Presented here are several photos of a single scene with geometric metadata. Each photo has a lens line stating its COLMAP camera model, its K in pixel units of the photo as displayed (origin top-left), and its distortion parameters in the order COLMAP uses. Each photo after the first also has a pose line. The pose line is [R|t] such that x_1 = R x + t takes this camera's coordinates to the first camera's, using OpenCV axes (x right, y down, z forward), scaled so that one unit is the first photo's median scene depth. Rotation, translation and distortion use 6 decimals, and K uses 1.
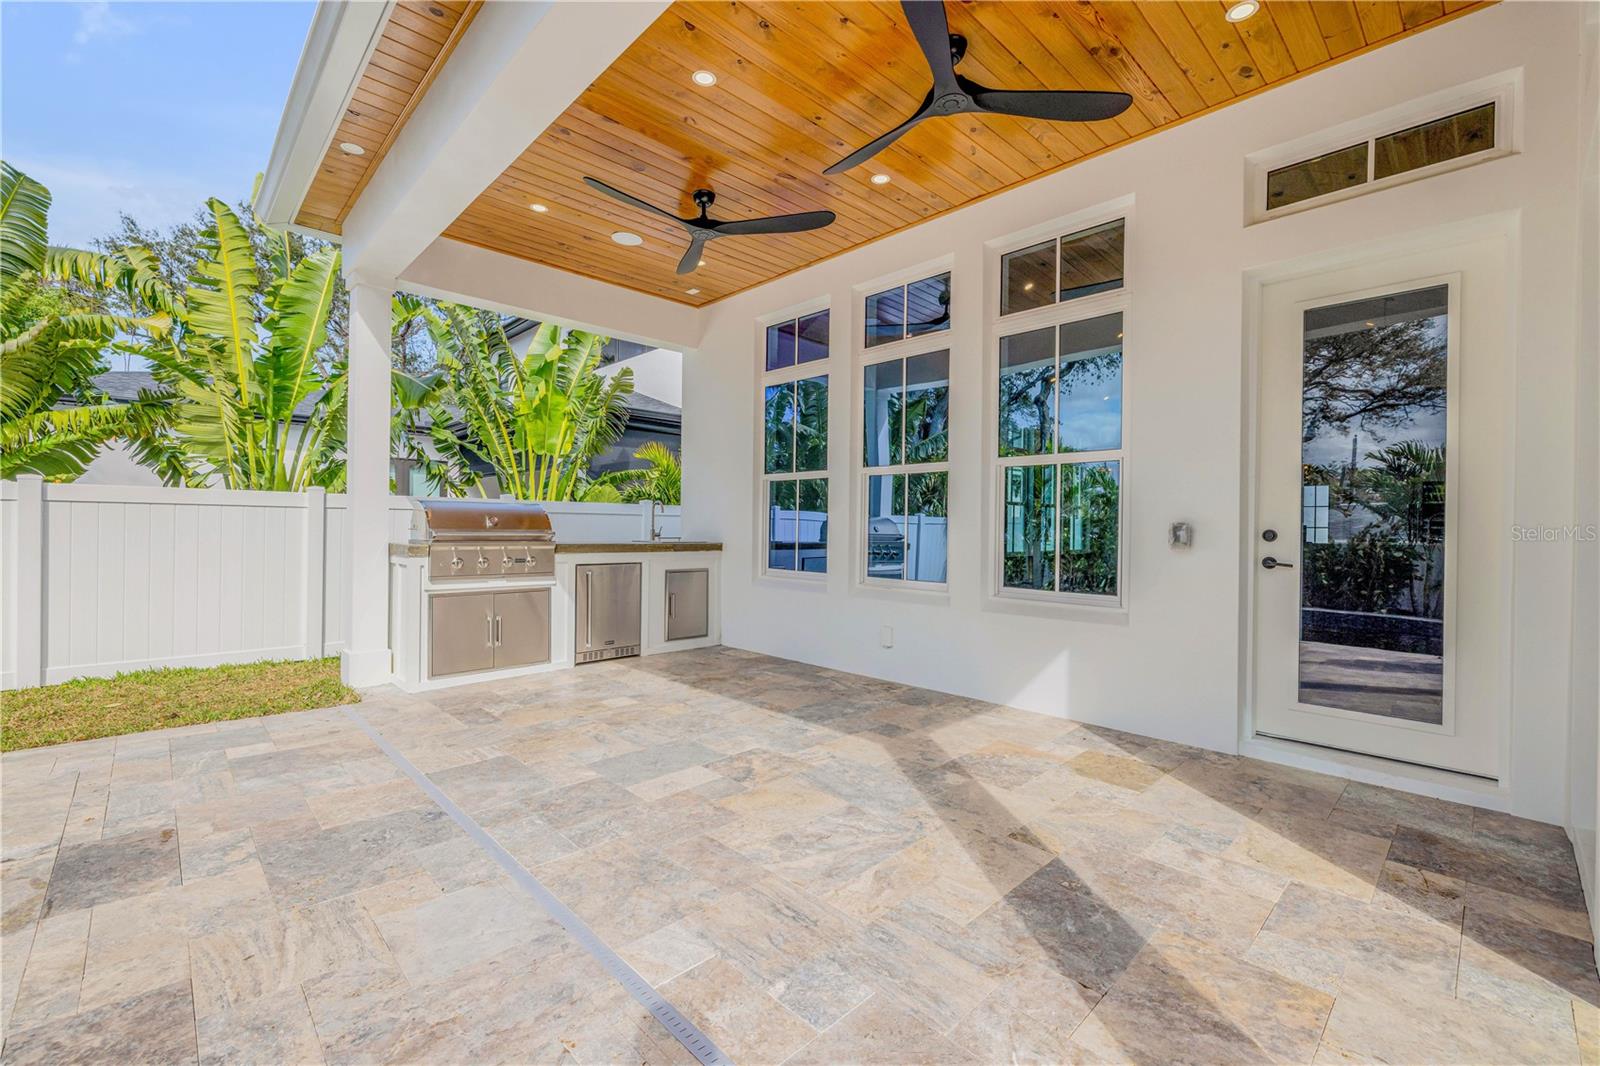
lens RADIAL K [[676.2, 0, 790.6], [0, 676.2, 527.8], [0, 0, 1]] dist [-0.000526, -0.000003]
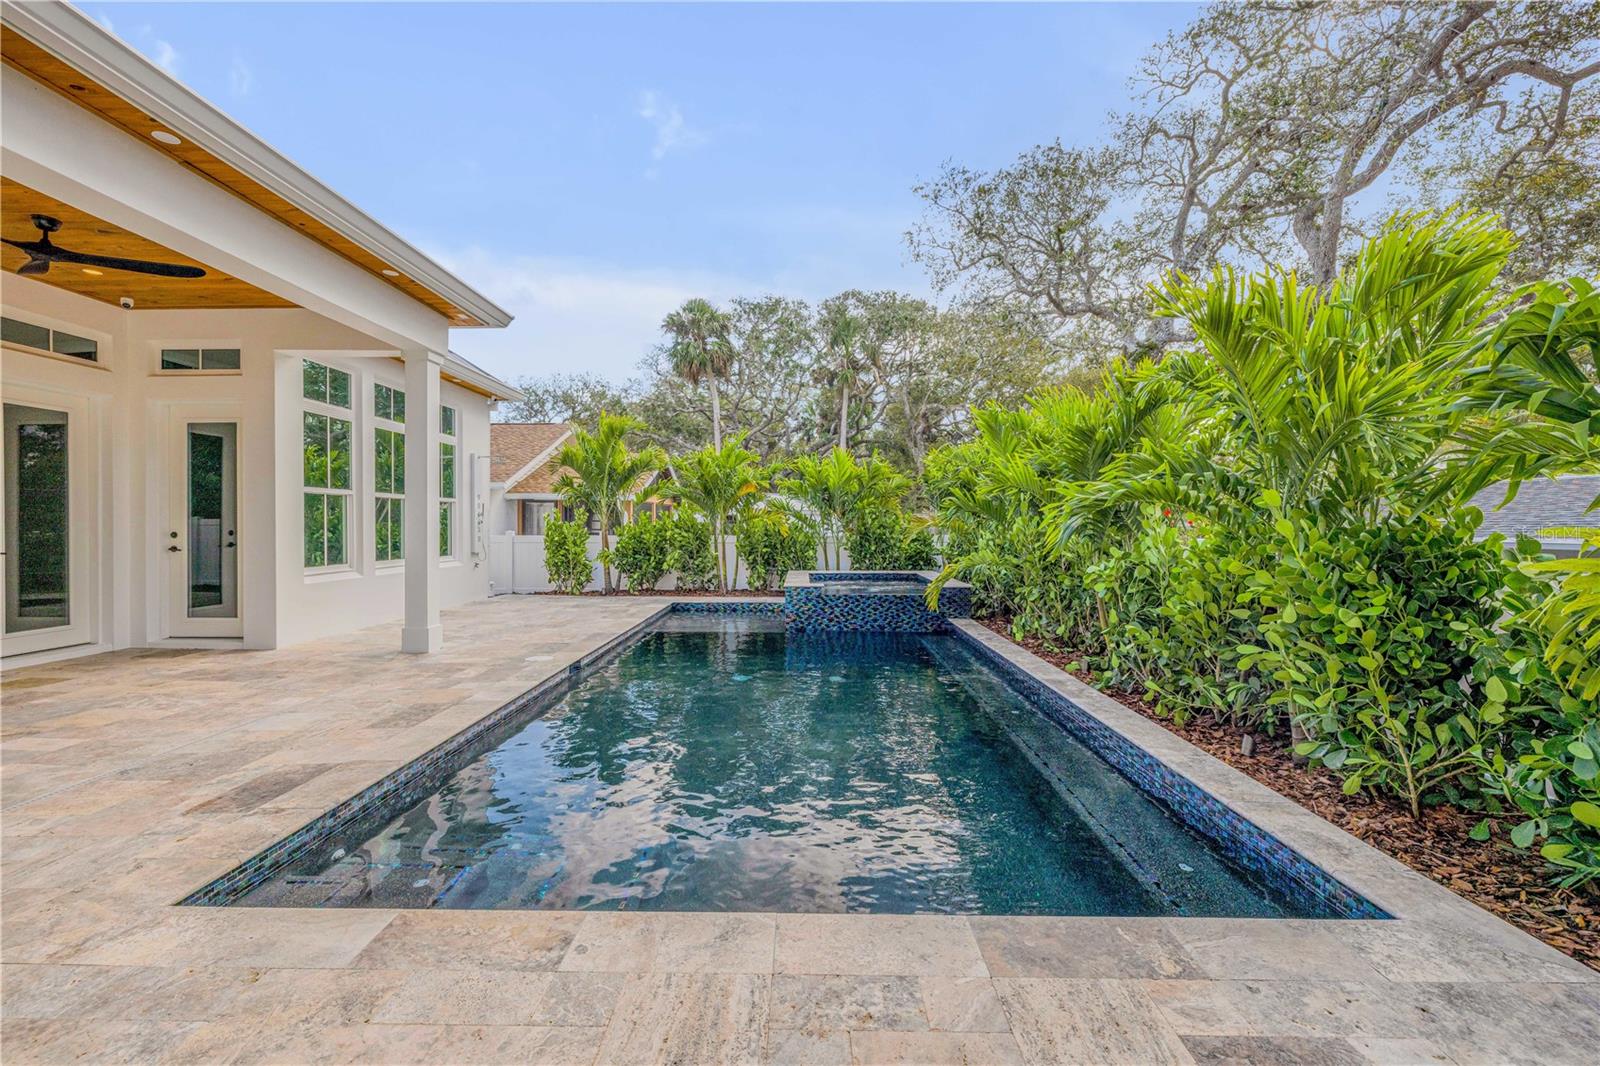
lens RADIAL K [[676.2, 0, 792.2], [0, 676.2, 529.5], [0, 0, 1]] dist [-0.000526, -0.000003]
pose [[-0.715649, -0.017306, 0.698246, -1.166117], [-0.008171, 0.999832, 0.016405, -0.030092], [-0.698412, 0.006035, -0.715670, 0.524676]]
